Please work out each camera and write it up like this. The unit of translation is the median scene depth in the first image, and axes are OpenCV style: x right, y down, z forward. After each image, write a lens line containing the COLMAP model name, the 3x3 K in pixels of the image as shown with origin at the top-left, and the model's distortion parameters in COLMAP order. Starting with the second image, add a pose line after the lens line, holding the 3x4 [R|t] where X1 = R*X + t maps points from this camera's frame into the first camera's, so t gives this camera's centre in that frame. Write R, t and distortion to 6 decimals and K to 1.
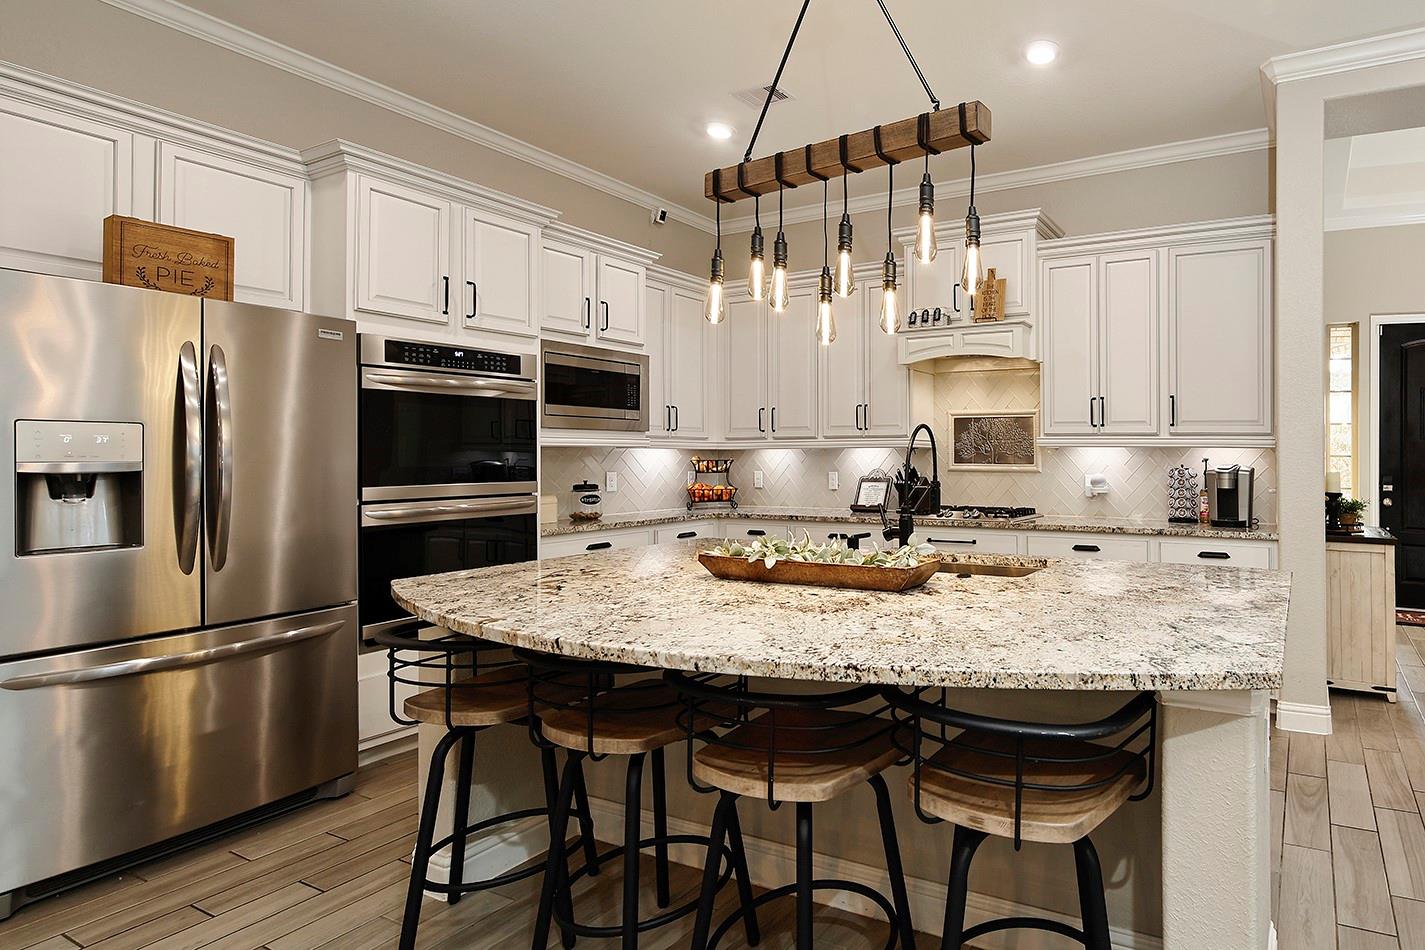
lens RADIAL K [[899.7, 0, 714.6], [0, 899.7, 485.6], [0, 0, 1]] dist [-0.009258, -0.004161]
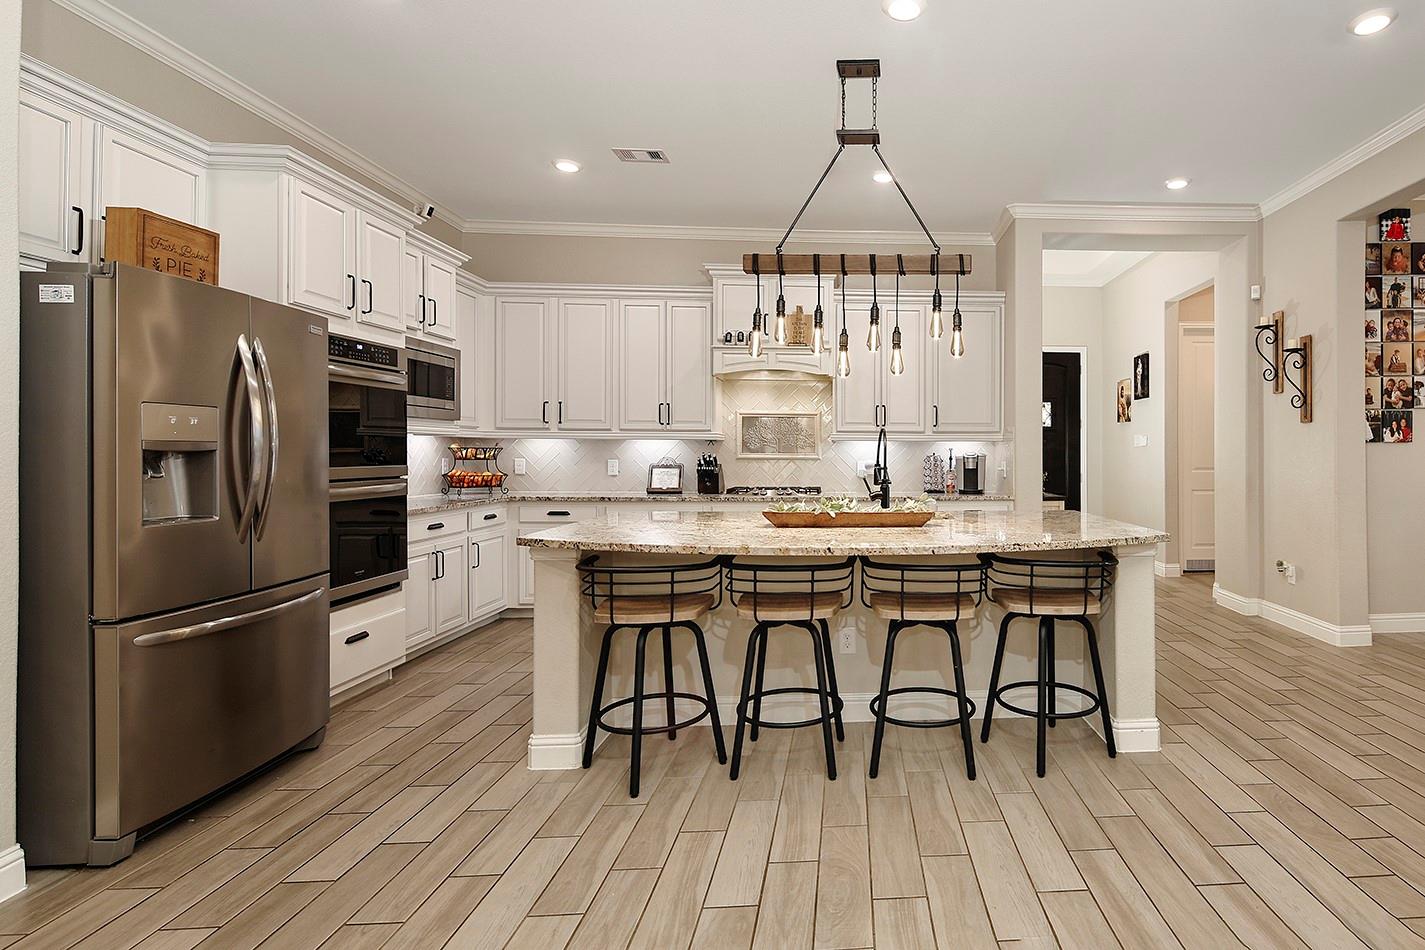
lens RADIAL K [[942.2, 0, 708.2], [0, 942.2, 476.0], [0, 0, 1]] dist [-0.002209, -0.015590]
pose [[0.902928, -0.003494, 0.429777, -0.373788], [0.003549, 0.999993, 0.000672, 0.007935], [-0.429776, 0.000918, 0.902935, -0.185702]]
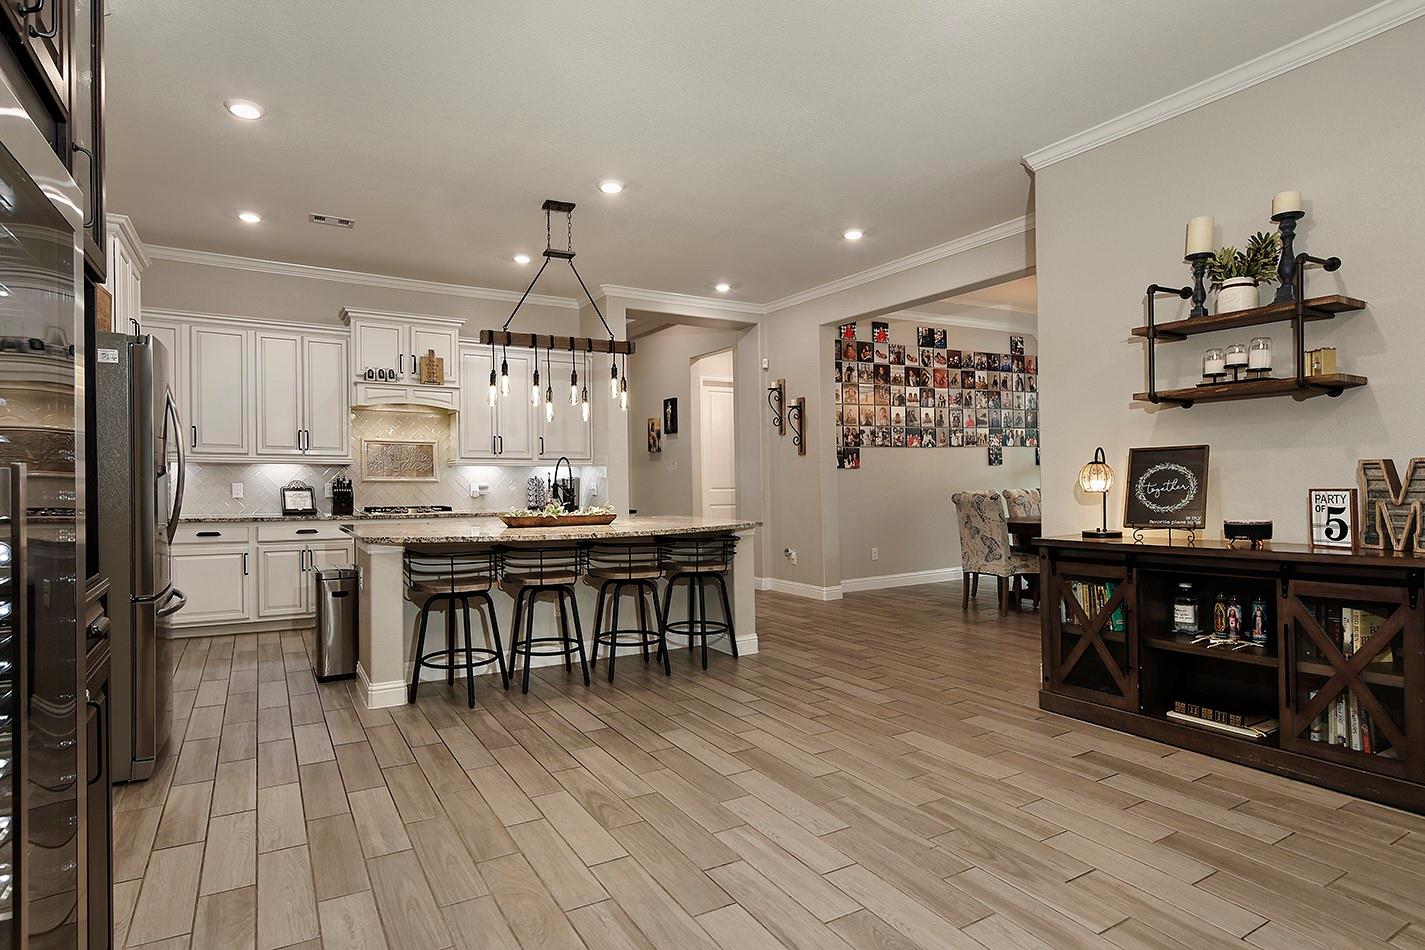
lens RADIAL K [[1022.3, 0, 712.6], [0, 1022.3, 470.1], [0, 0, 1]] dist [0.012479, 0.000995]
pose [[0.551825, 0.011942, 0.833875, -0.853069], [0.017893, 0.999498, -0.026154, 0.019307], [-0.833768, 0.029353, 0.551334, -0.353577]]
